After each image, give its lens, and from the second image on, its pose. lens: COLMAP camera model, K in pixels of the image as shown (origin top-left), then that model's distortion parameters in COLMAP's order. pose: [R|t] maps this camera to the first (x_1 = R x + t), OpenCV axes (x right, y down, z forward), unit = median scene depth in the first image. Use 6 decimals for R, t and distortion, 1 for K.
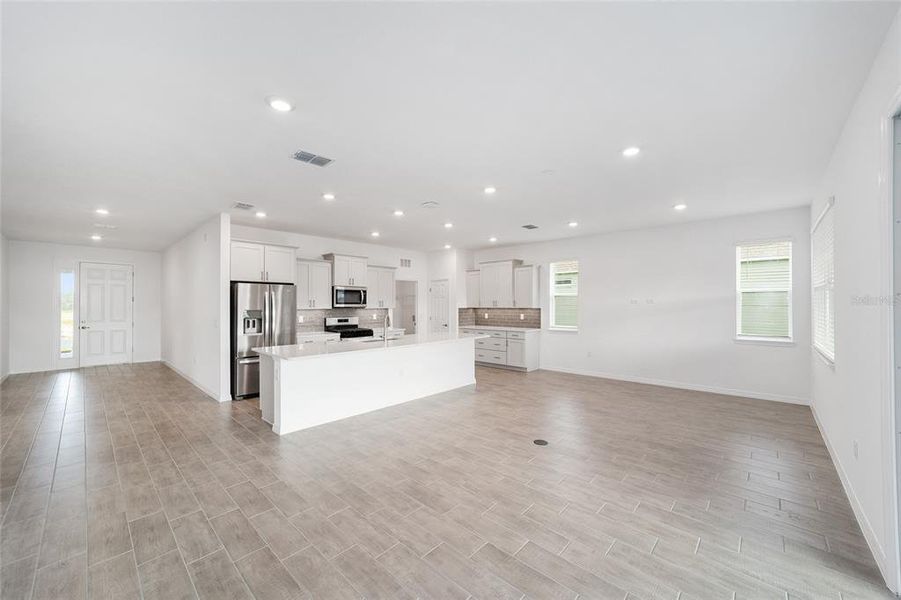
lens RADIAL K [[345.2, 0, 445.5], [0, 345.2, 299.9], [0, 0, 1]] dist [-0.009569, 0.001675]
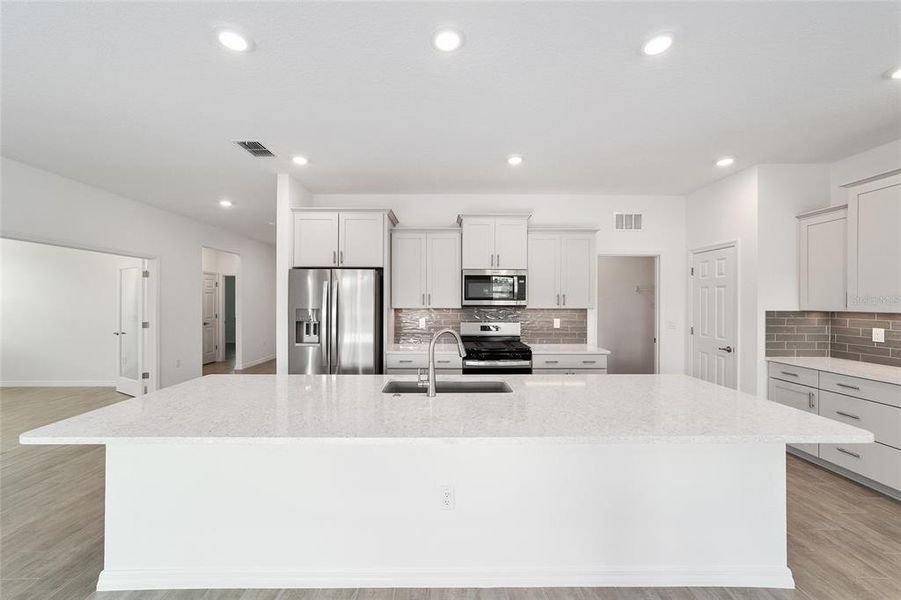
lens RADIAL K [[345.2, 0, 447.6], [0, 345.2, 300.9], [0, 0, 1]] dist [-0.009569, 0.001675]
pose [[0.689292, 0.003236, -0.724477, 0.086872], [0.004729, 0.999949, 0.008967, 0.007285], [0.724469, -0.009607, 0.689241, 0.555029]]
